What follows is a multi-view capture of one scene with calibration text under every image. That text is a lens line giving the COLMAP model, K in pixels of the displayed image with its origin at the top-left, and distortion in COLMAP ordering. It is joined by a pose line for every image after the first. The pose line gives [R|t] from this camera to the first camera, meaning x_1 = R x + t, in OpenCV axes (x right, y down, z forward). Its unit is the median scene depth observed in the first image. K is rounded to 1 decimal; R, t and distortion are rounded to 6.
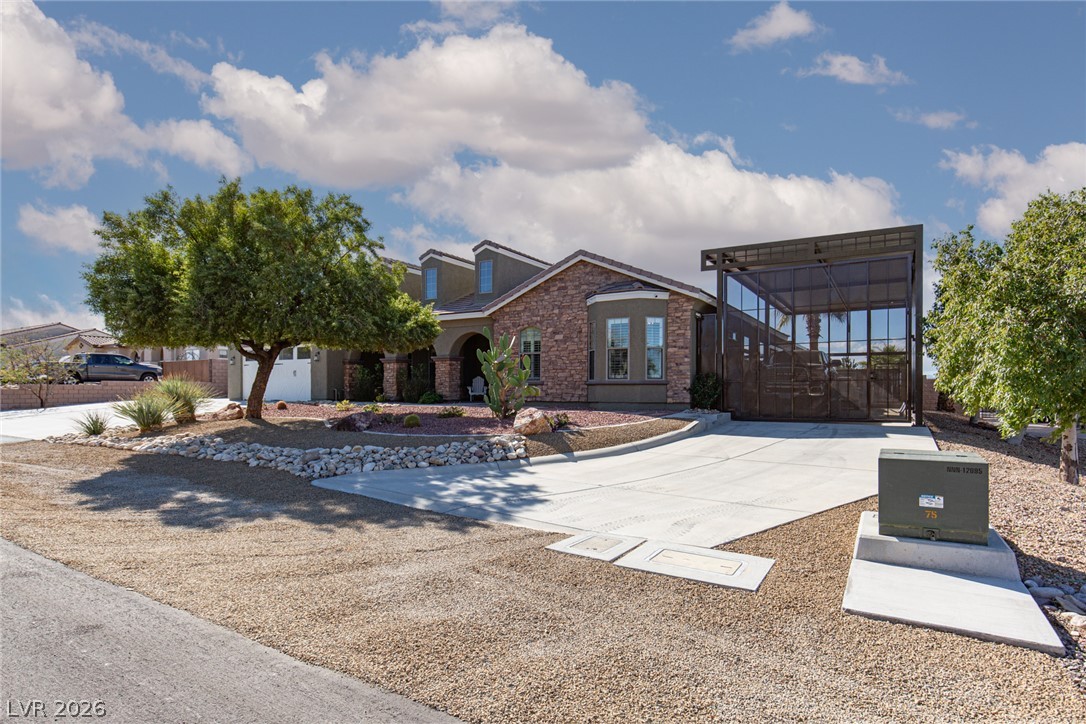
lens RADIAL K [[603.0, 0, 539.0], [0, 603.0, 393.1], [0, 0, 1]] dist [-0.000375, -0.000105]
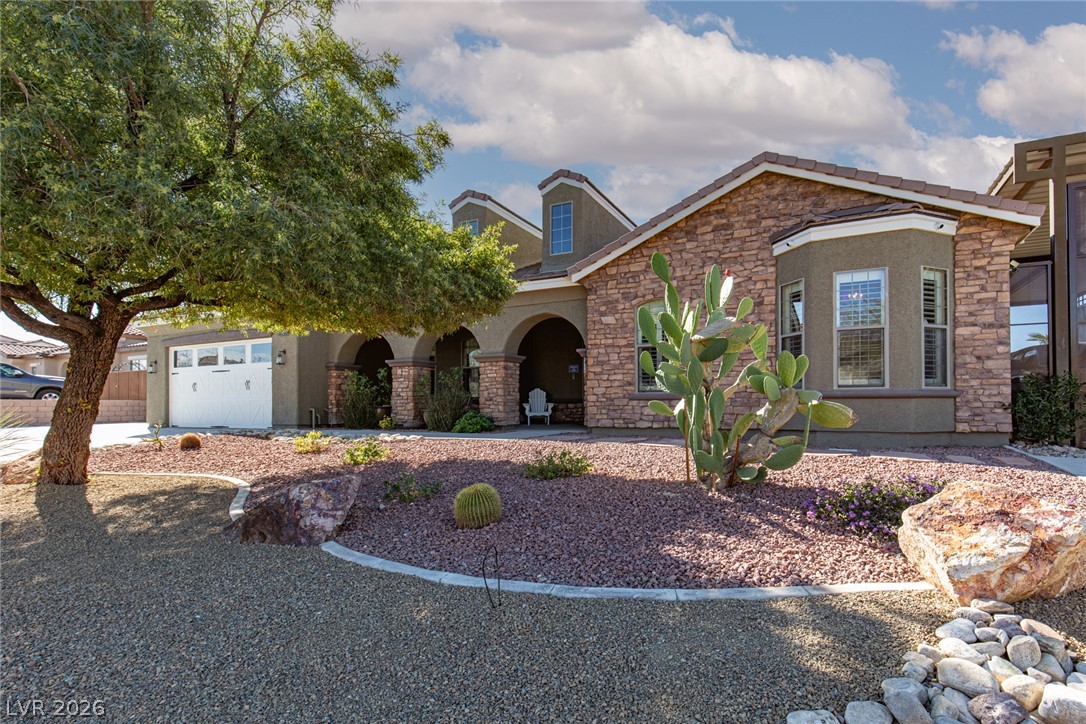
lens RADIAL K [[518.4, 0, 600.3], [0, 518.4, 401.8], [0, 0, 1]] dist [0.002980, 0.000436]
pose [[0.991909, -0.006107, 0.126806, -0.136843], [0.007765, 0.999891, -0.012582, -0.006191], [-0.126716, 0.013465, 0.991848, 0.538398]]
